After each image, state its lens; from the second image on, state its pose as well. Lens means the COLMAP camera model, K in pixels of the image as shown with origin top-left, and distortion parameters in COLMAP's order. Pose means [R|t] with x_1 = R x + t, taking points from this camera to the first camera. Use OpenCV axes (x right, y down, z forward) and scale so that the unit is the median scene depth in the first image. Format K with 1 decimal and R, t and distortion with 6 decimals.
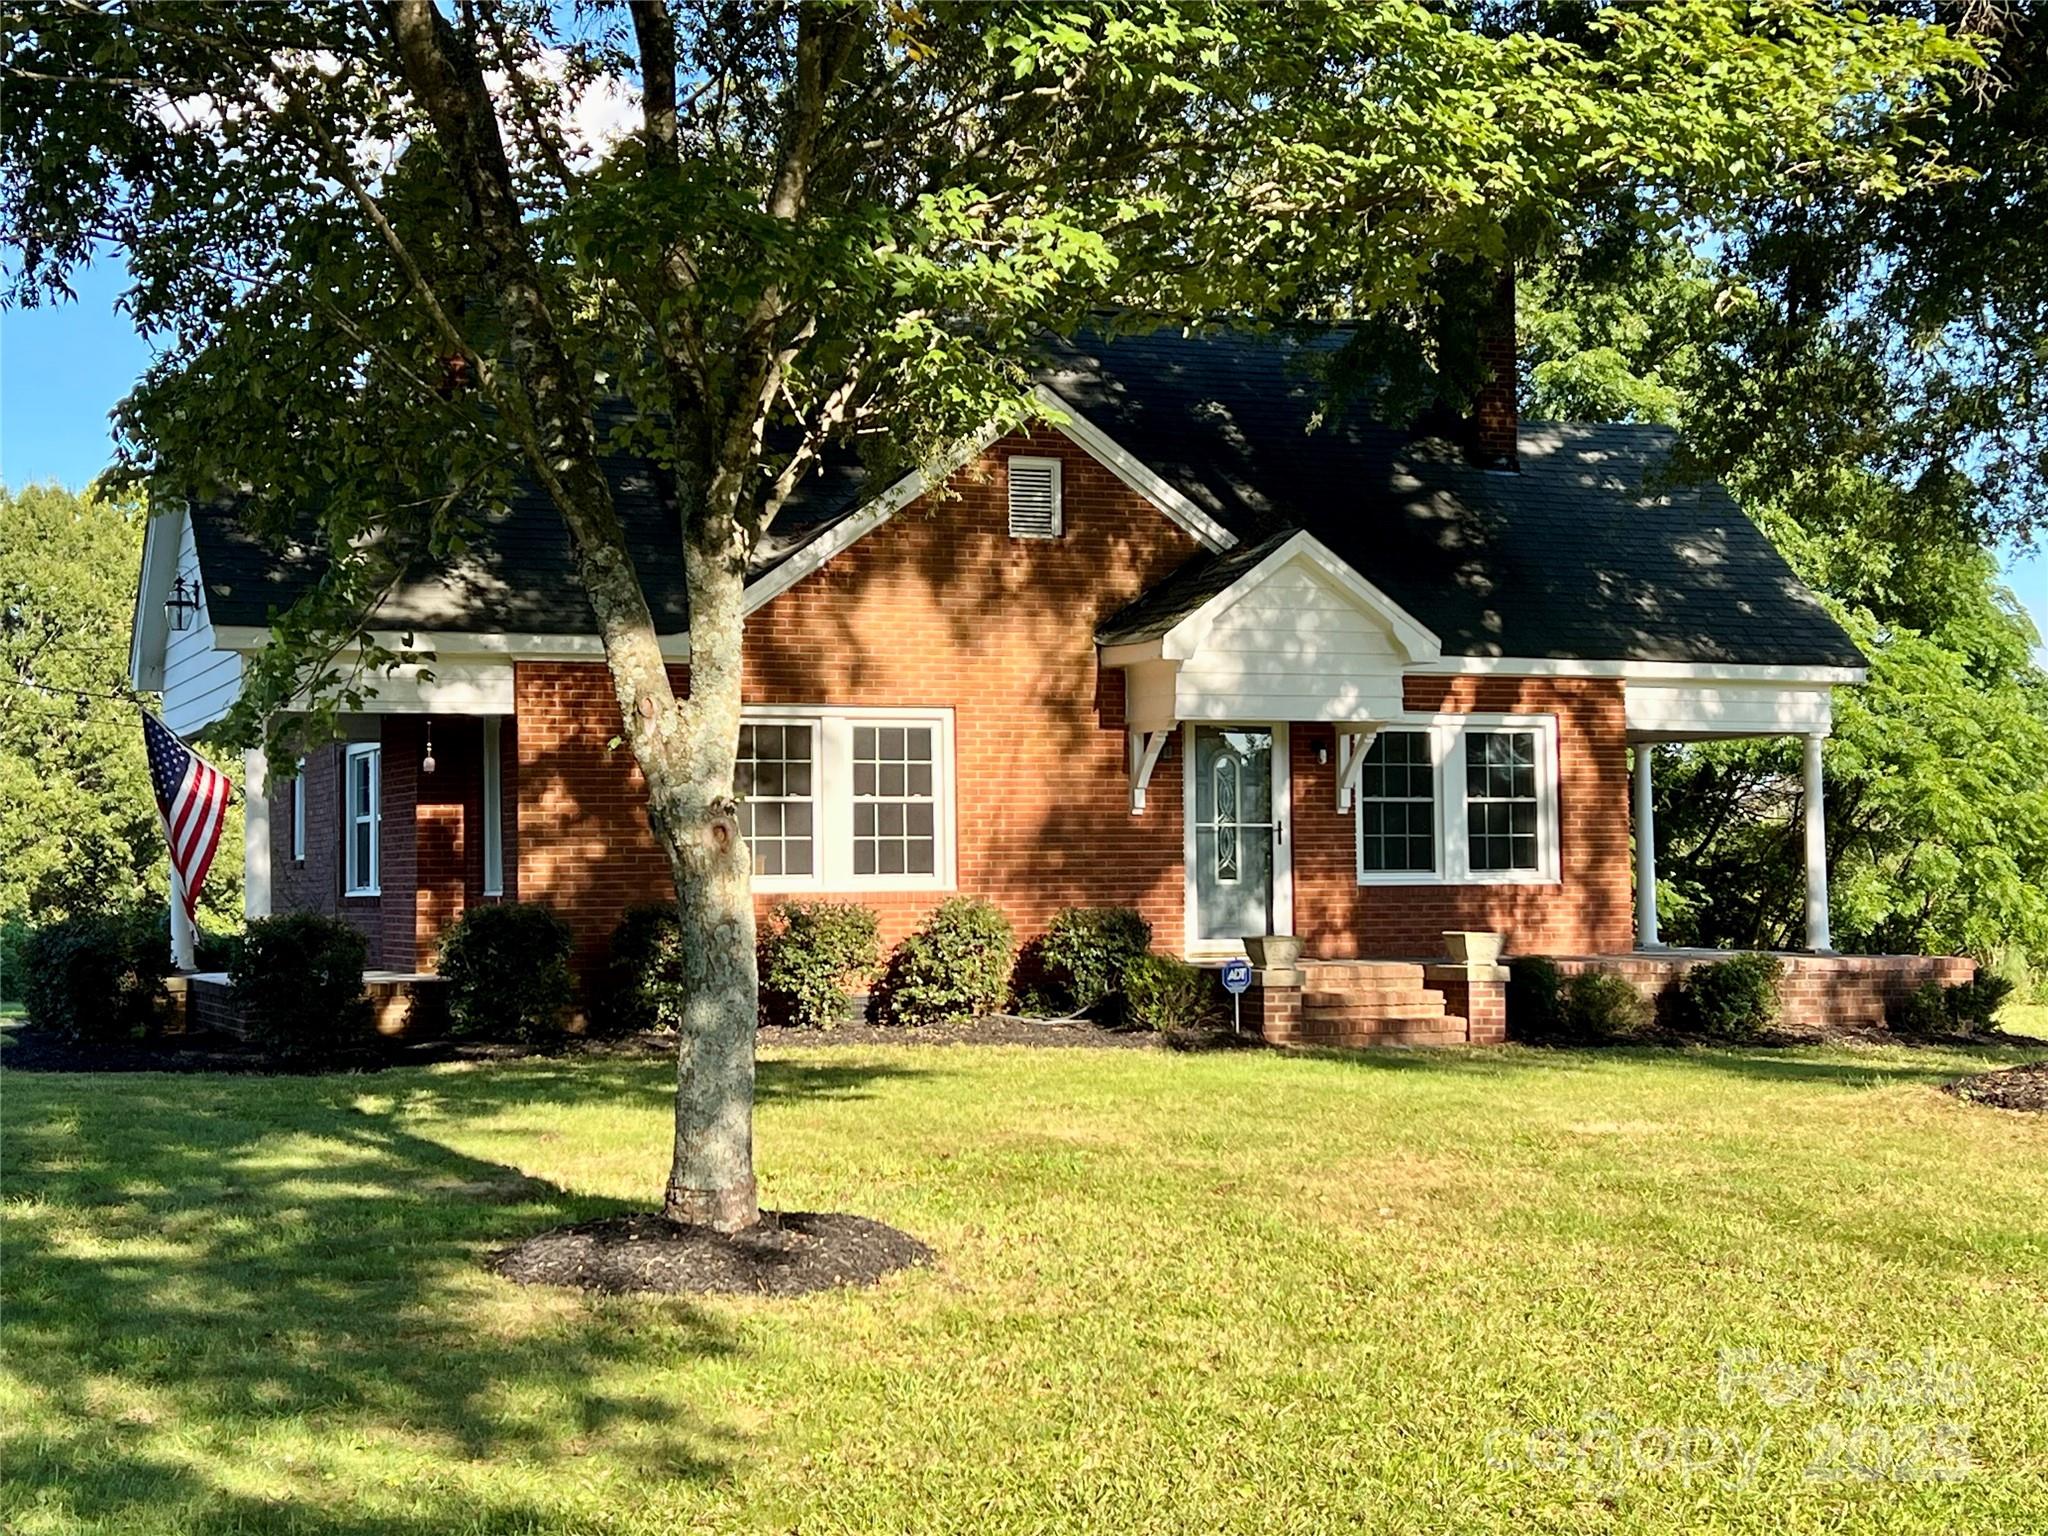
lens RADIAL K [[2962.7, 0, 1027.6], [0, 2962.7, 771.6], [0, 0, 1]] dist [-0.004268, 0.000000]
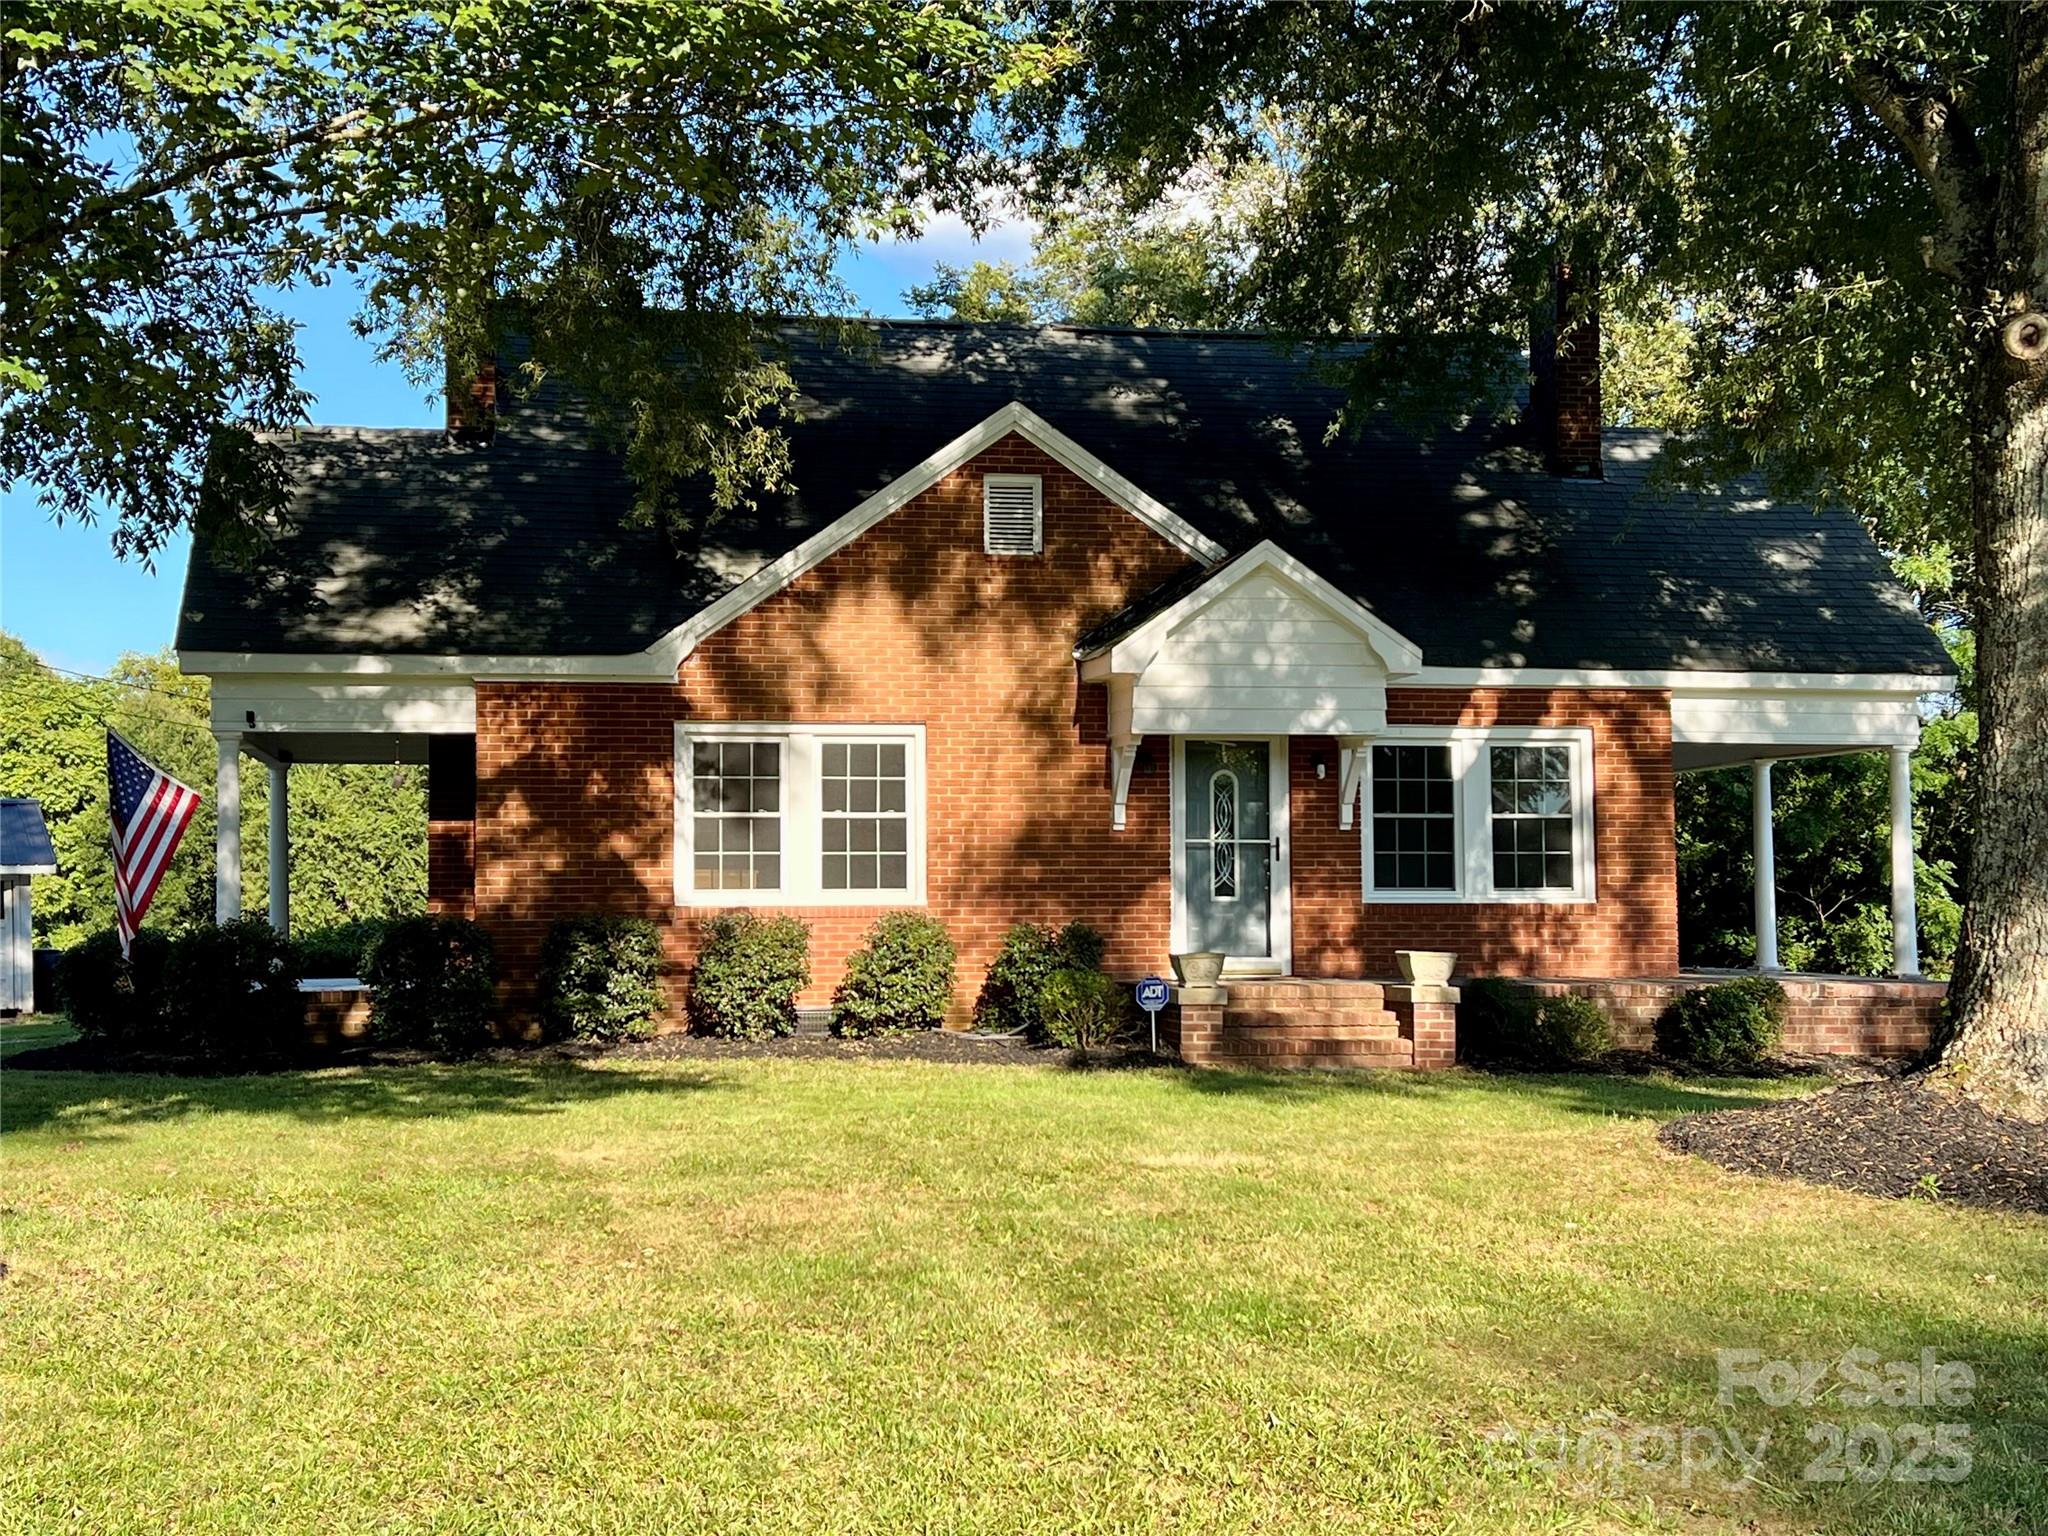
lens RADIAL K [[2733.1, 0, 1021.2], [0, 2733.1, 770.5], [0, 0, 1]] dist [0.017175, 0.000000]
pose [[0.976243, -0.004888, -0.216623, 0.207294], [0.002560, 0.999936, -0.011026, 0.004672], [0.216663, 0.010210, 0.976193, 0.098756]]
